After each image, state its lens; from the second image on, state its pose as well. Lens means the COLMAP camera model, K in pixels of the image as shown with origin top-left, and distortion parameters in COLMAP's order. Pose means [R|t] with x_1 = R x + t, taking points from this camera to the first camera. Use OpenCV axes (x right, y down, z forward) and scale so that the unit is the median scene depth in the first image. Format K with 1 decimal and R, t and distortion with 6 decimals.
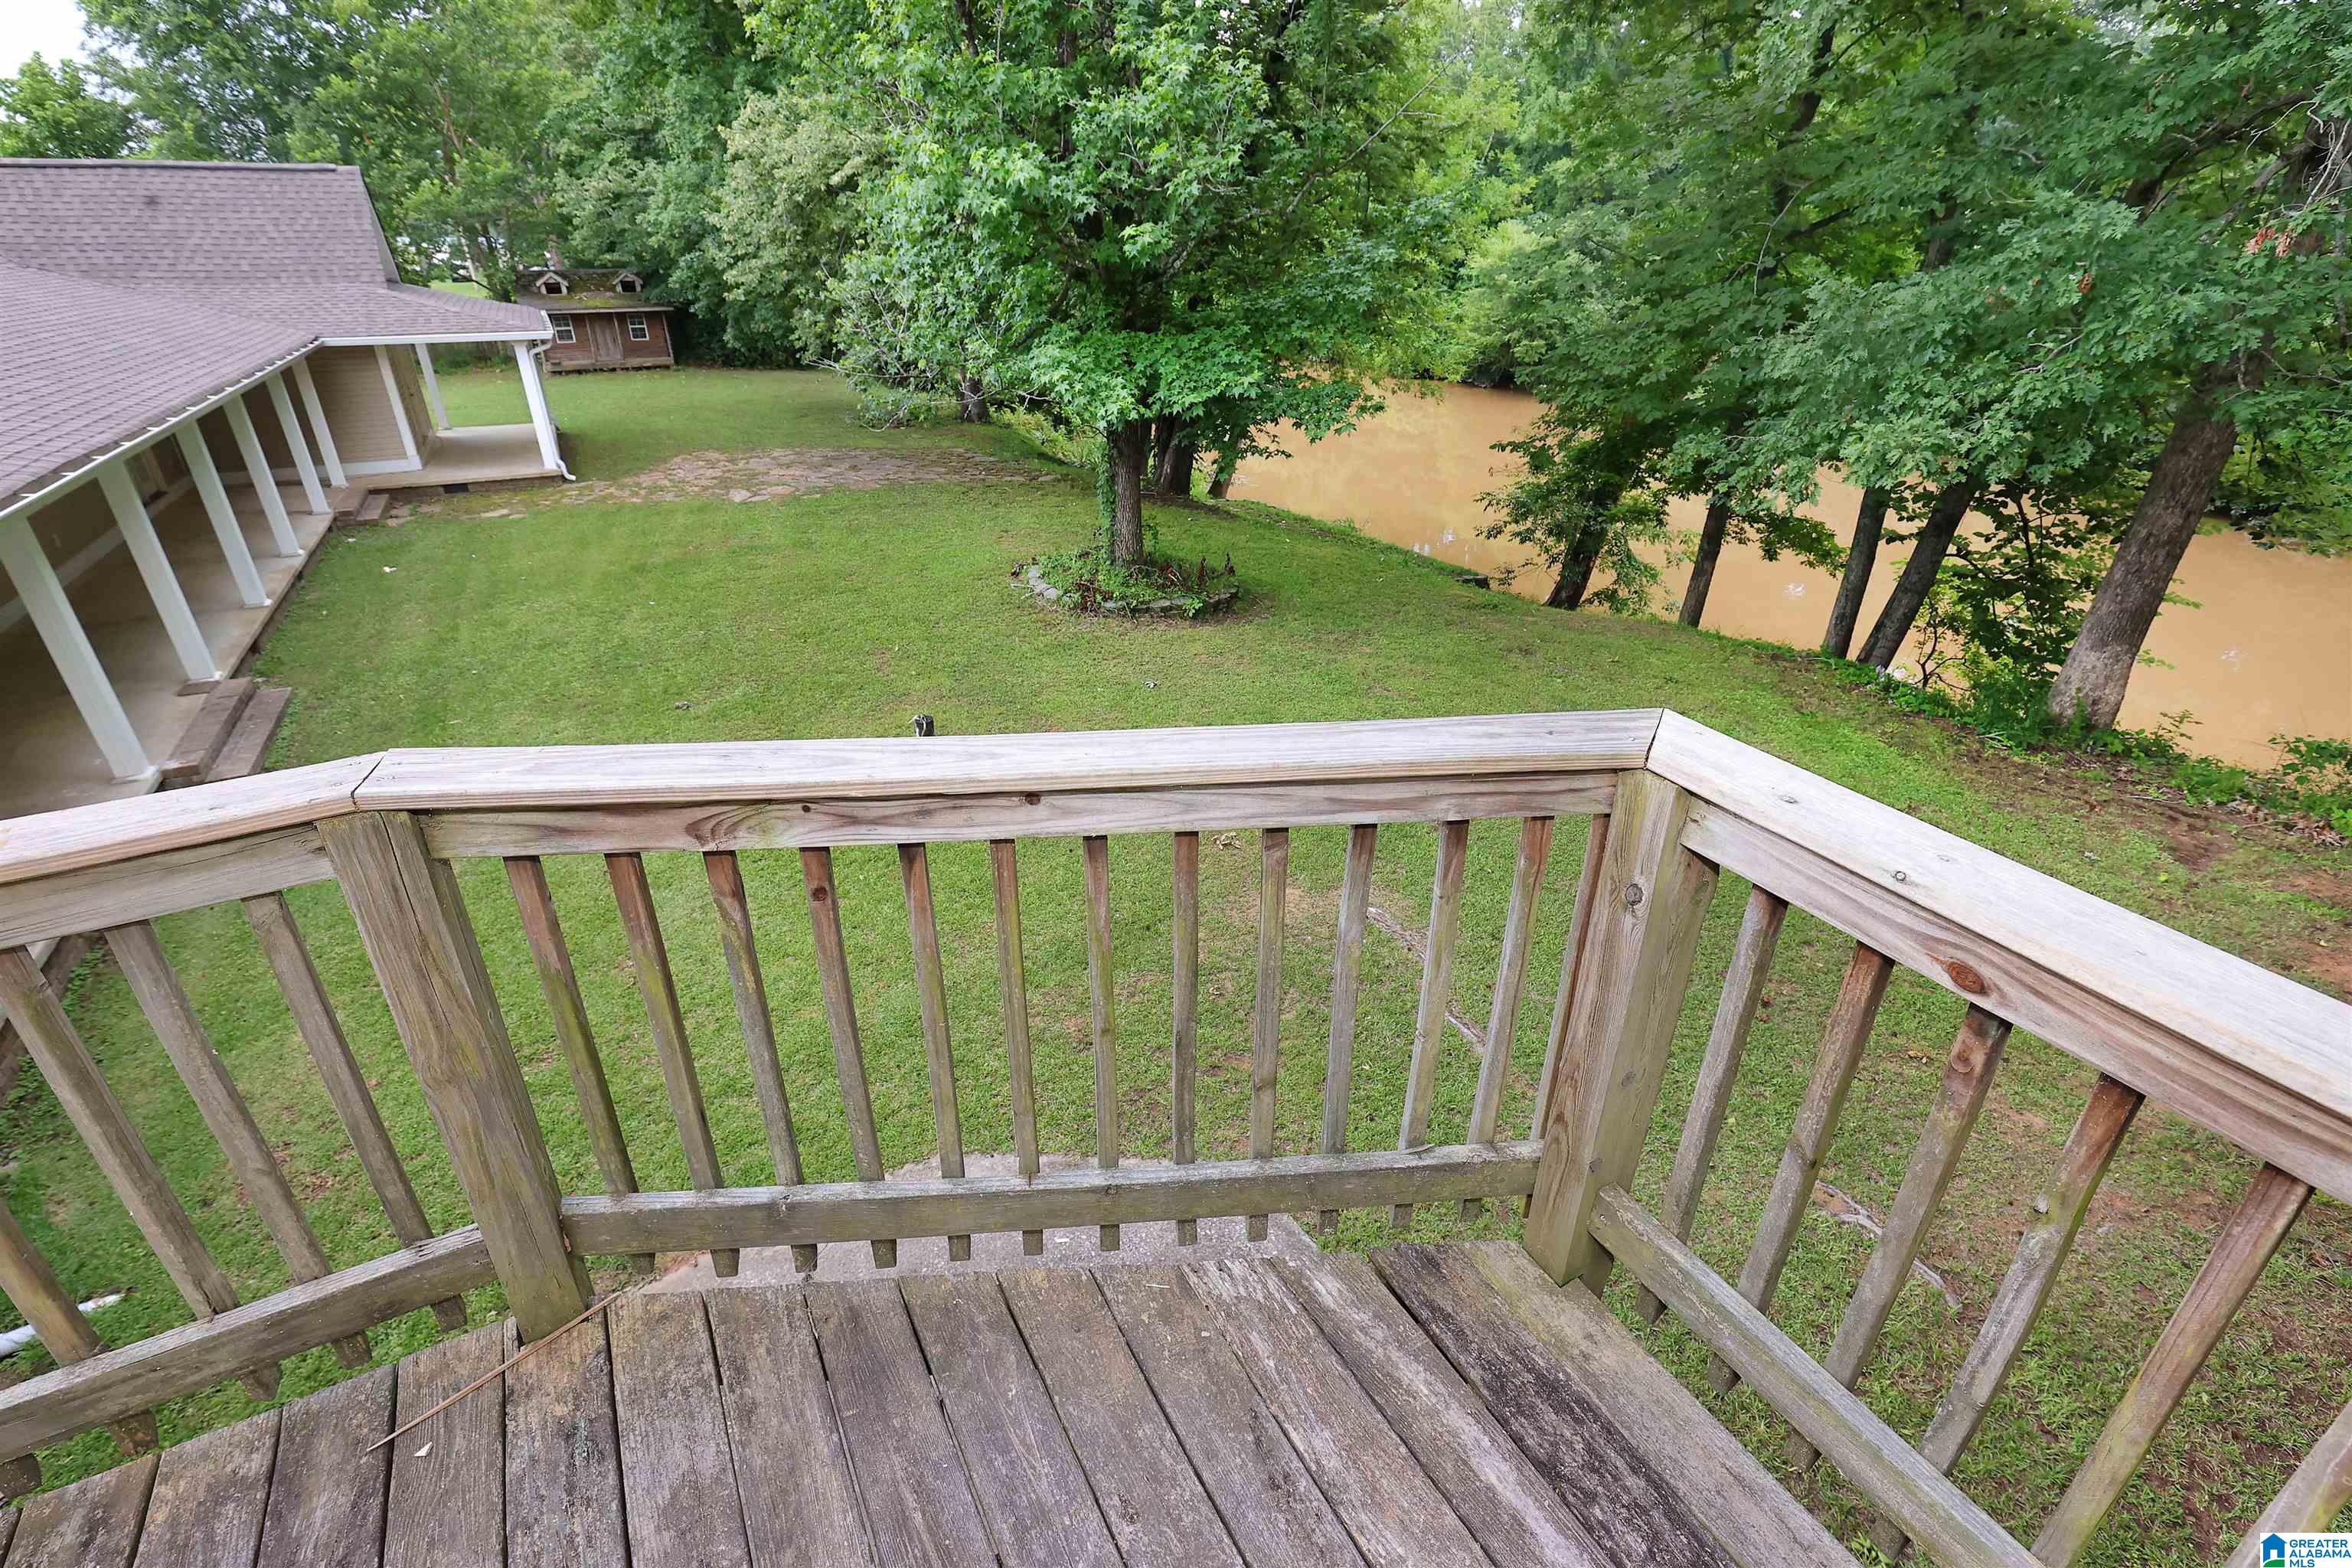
lens RADIAL K [[1061.3, 0, 1173.4], [0, 1061.3, 795.1], [0, 0, 1]] dist [-0.000989, -0.000310]
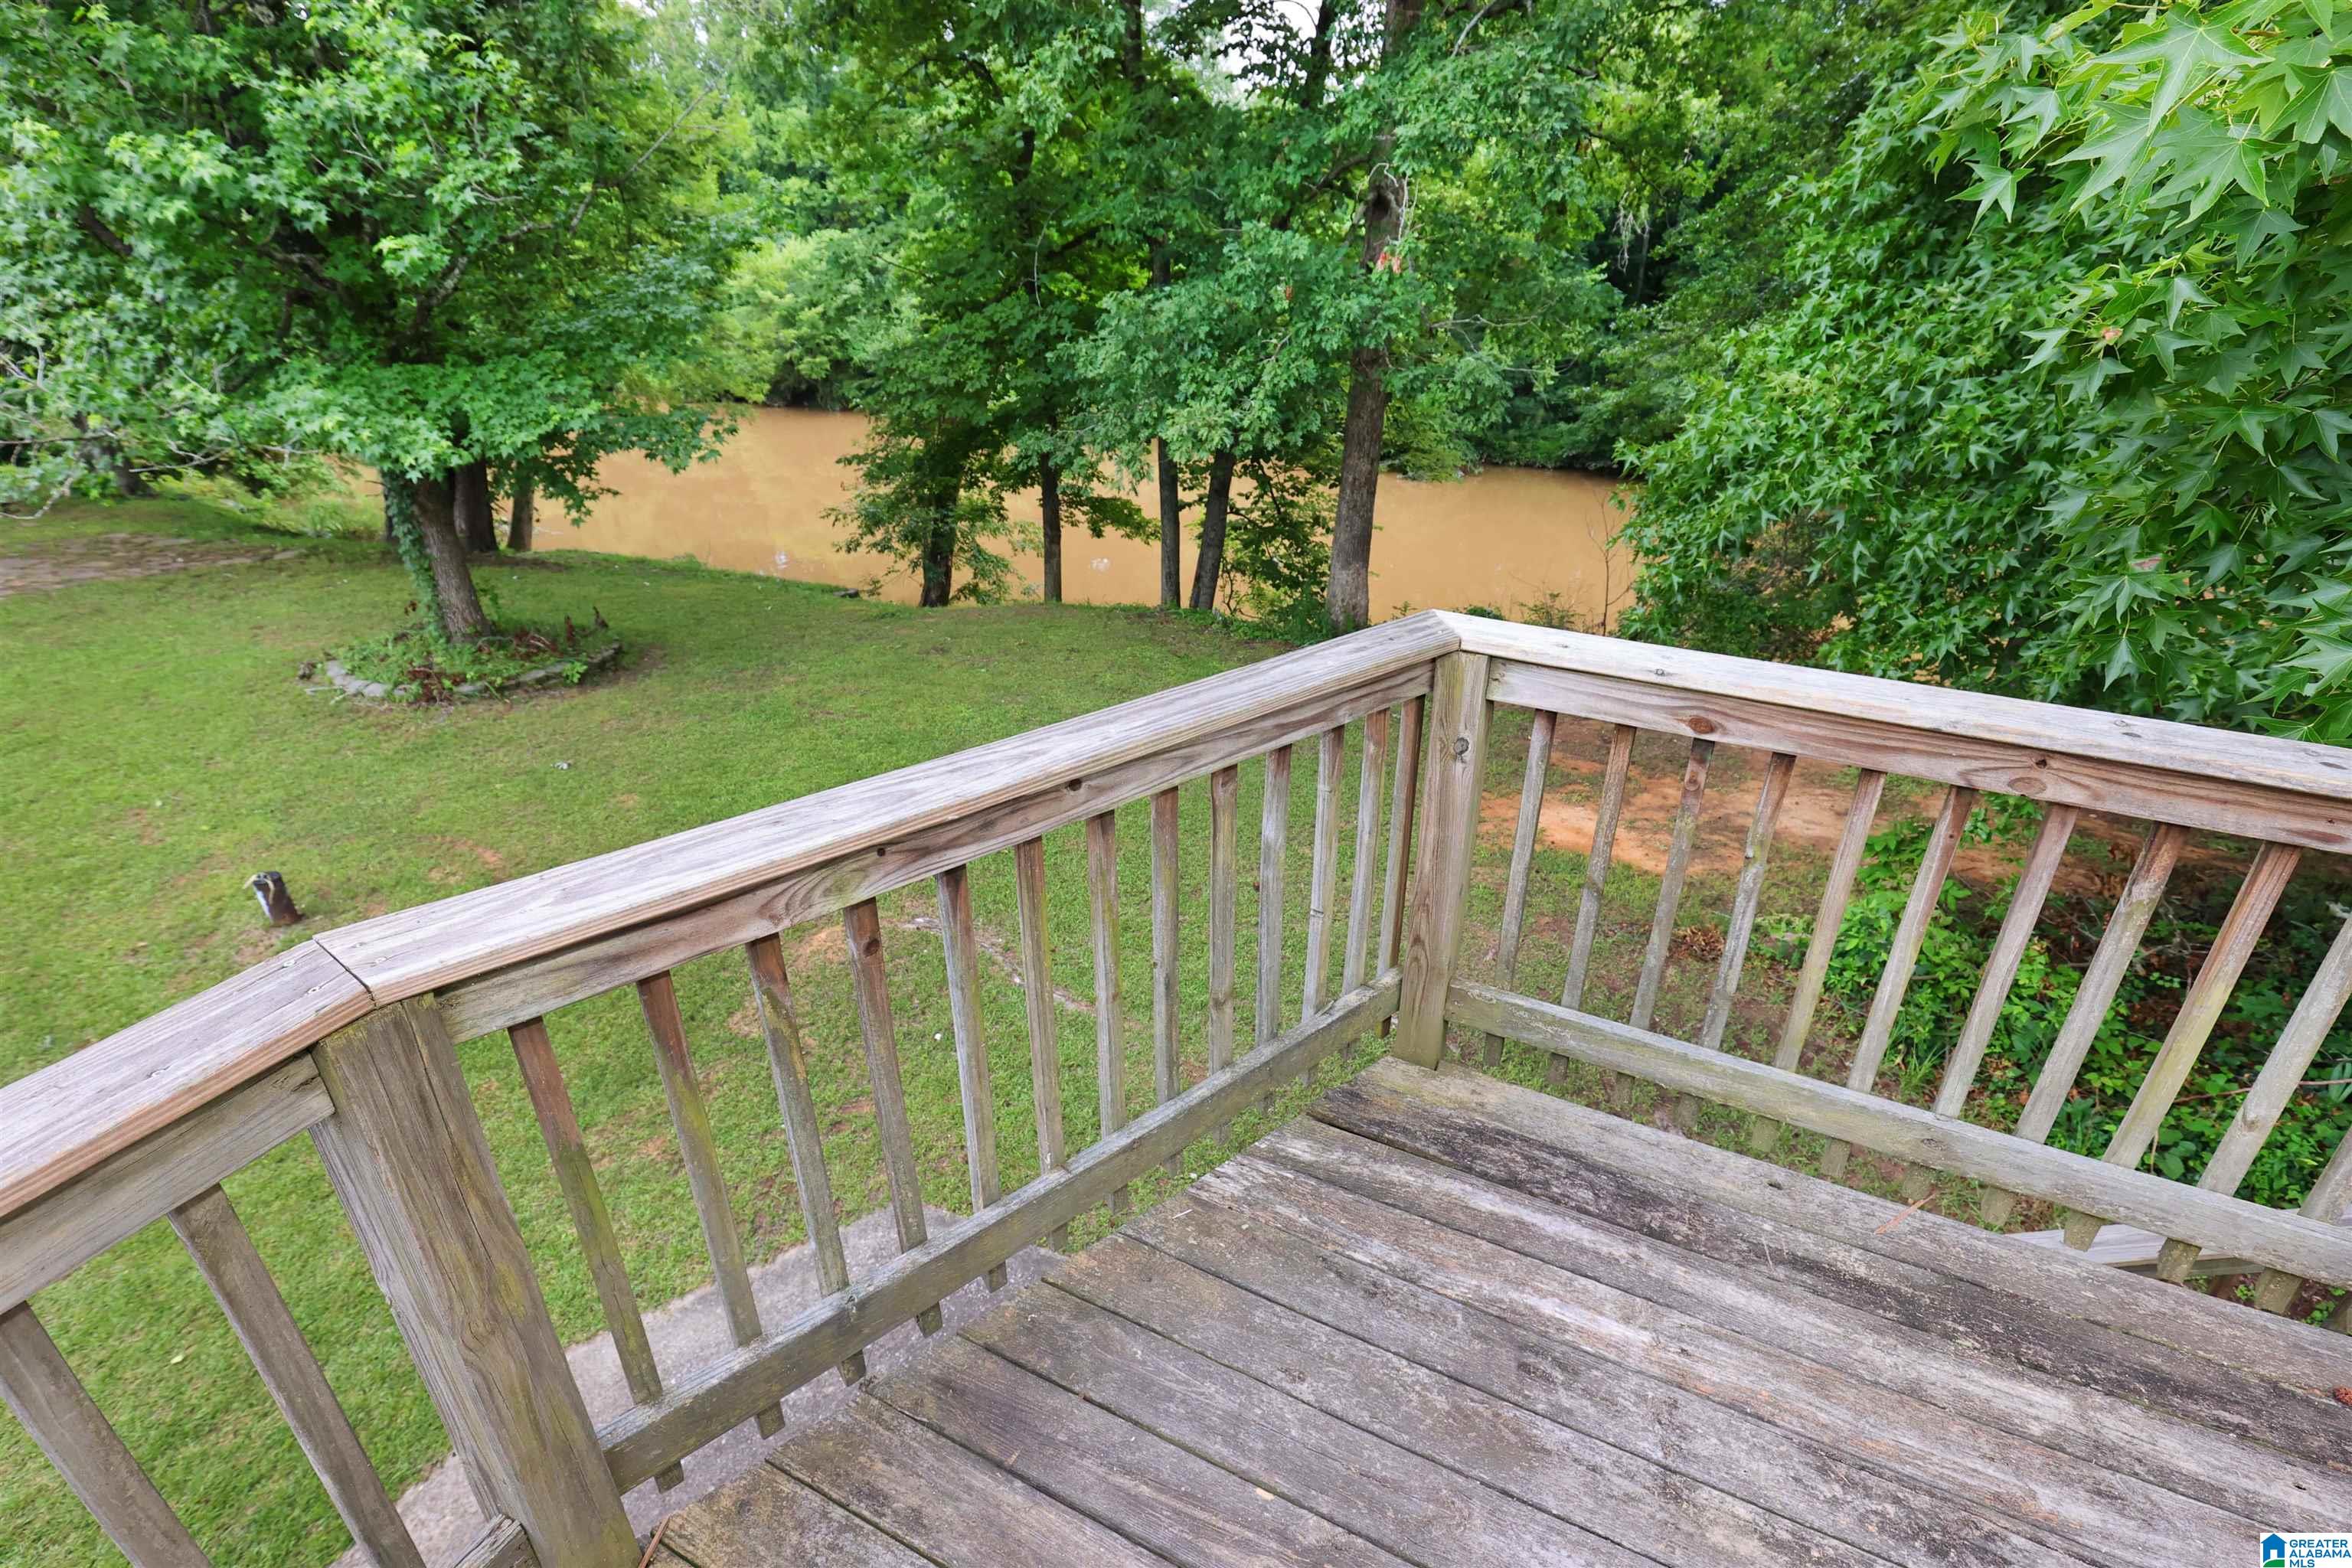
lens RADIAL K [[1061.3, 0, 1176.5], [0, 1061.3, 797.3], [0, 0, 1]] dist [-0.000989, -0.000310]
pose [[0.815056, -0.257302, 0.519115, -0.061523], [0.263239, 0.962617, 0.063819, -0.002606], [-0.516129, 0.084636, 0.852319, 0.005027]]
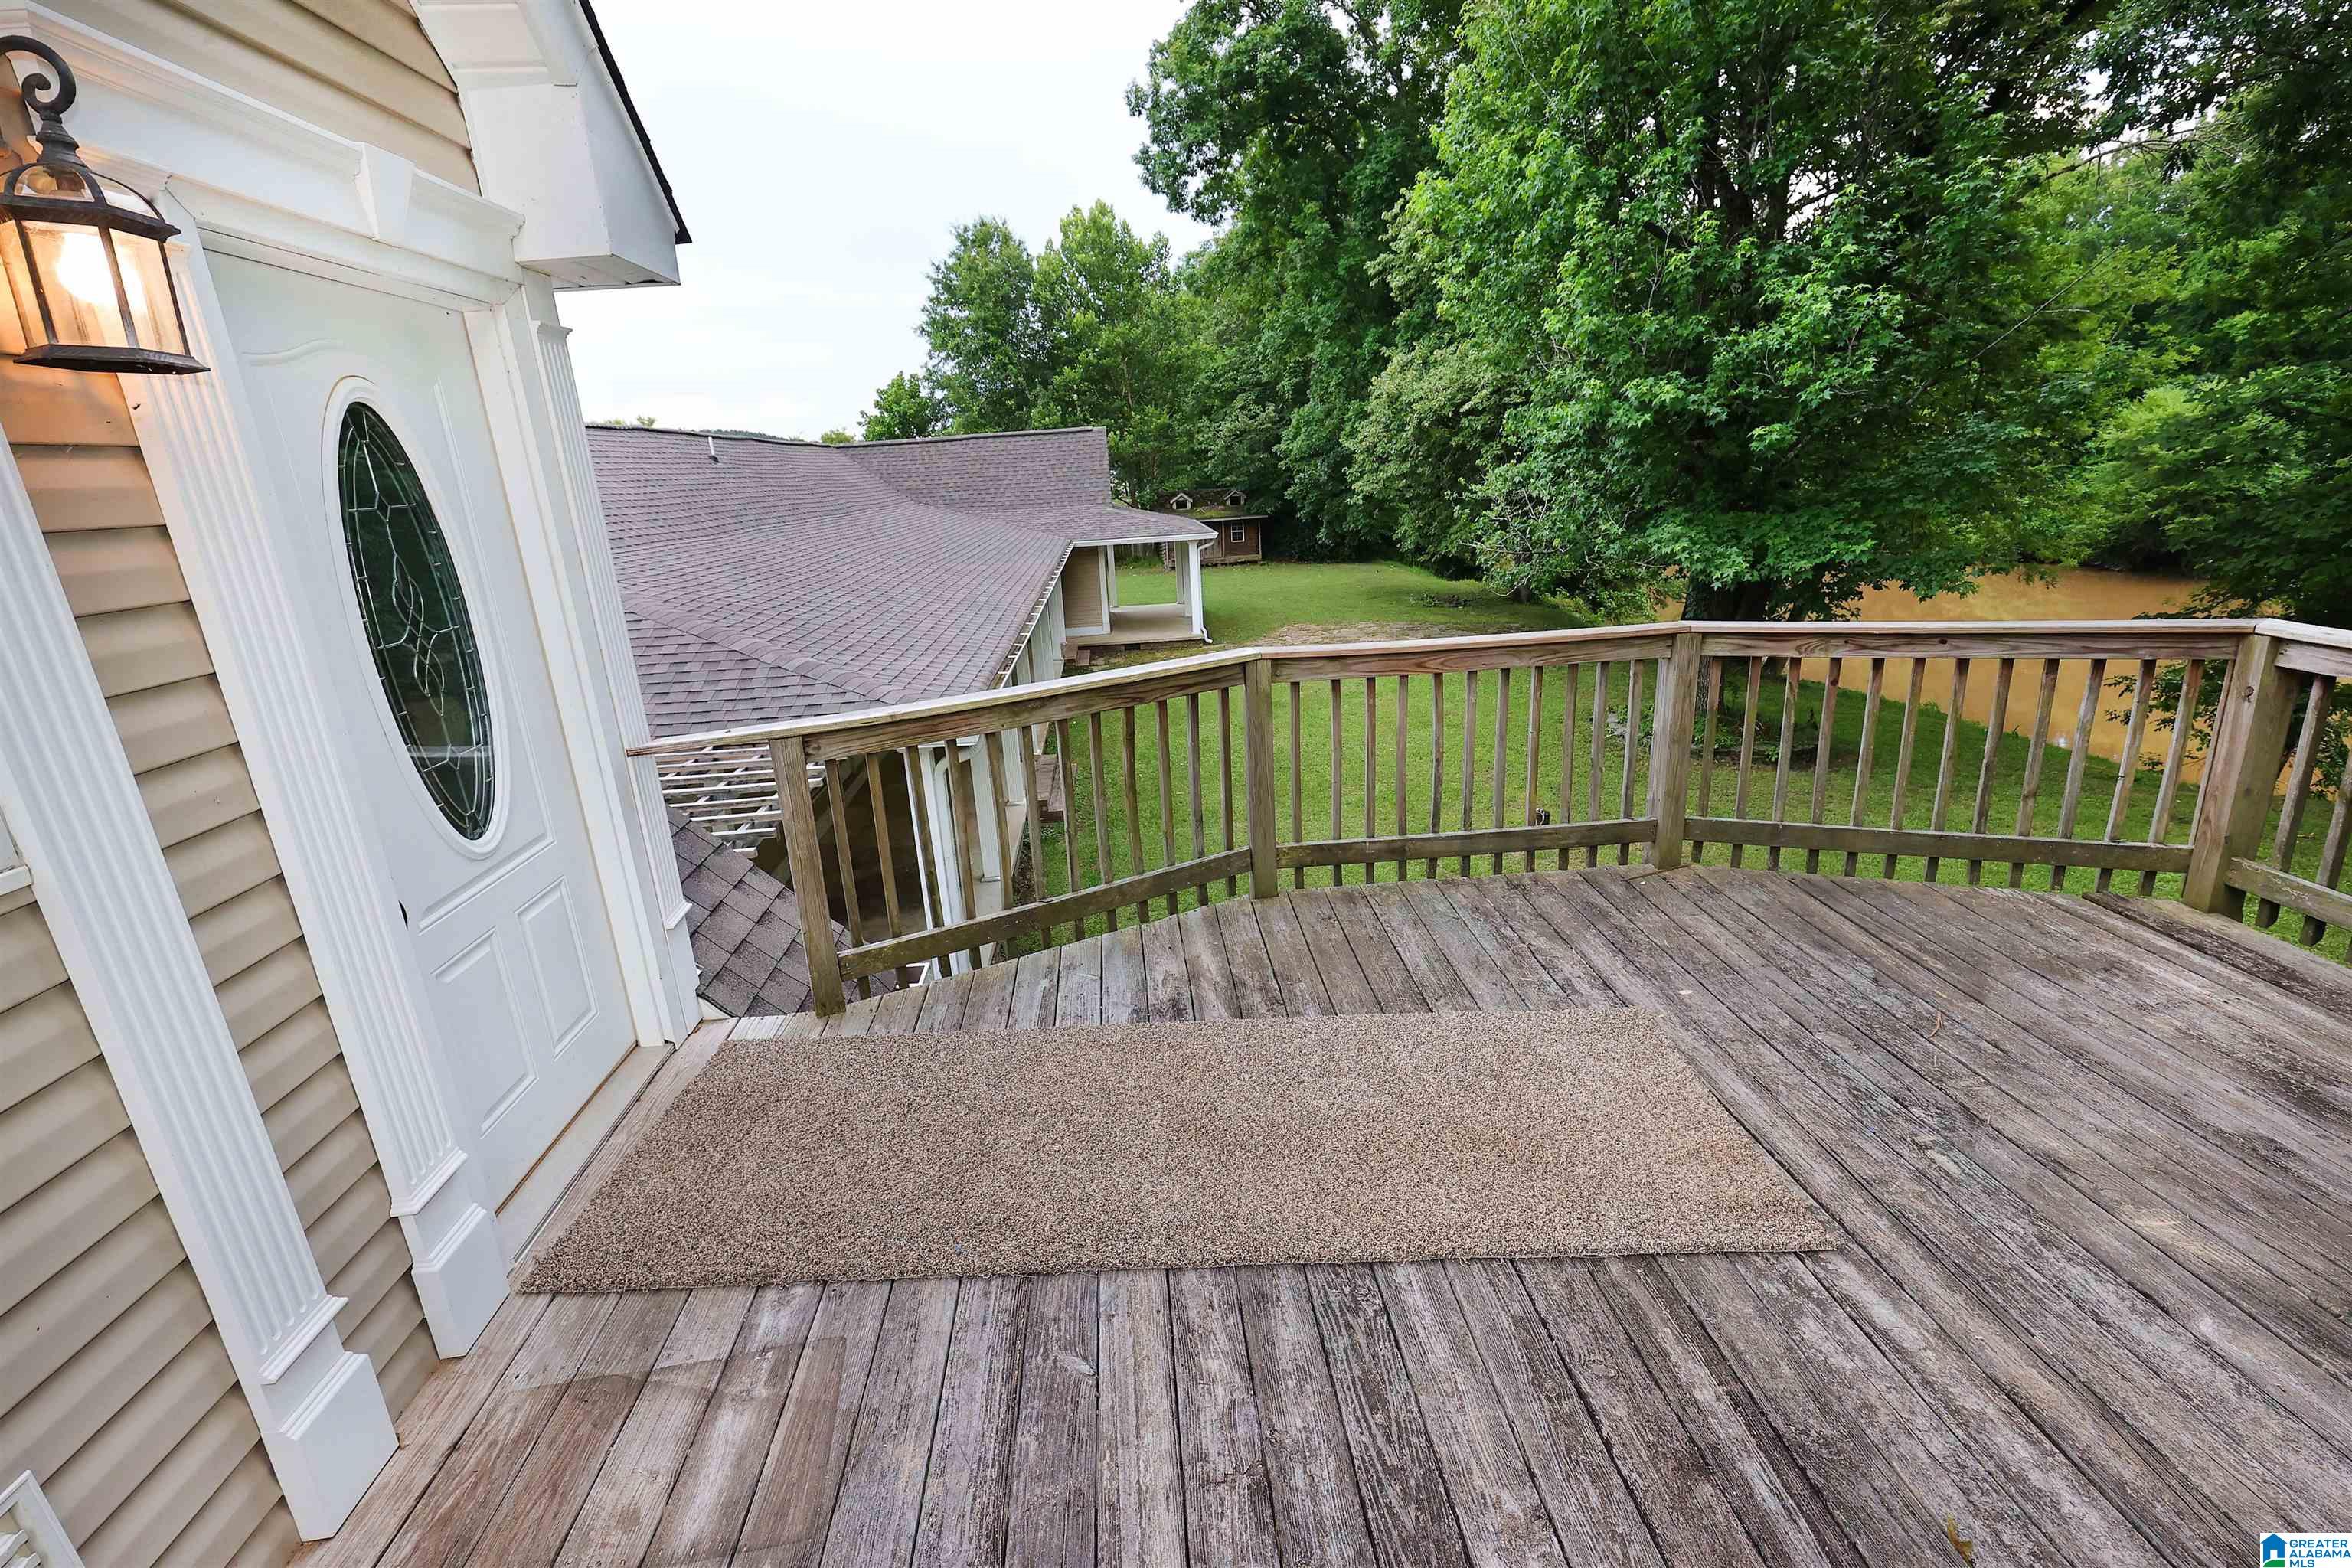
lens RADIAL K [[1061.3, 0, 1172.0], [0, 1061.3, 793.9], [0, 0, 1]] dist [-0.000989, -0.000310]
pose [[0.900338, 0.074229, -0.428813, -0.071782], [-0.145775, 0.979862, -0.136453, 0.103960], [0.410049, 0.185365, 0.893028, -0.212132]]
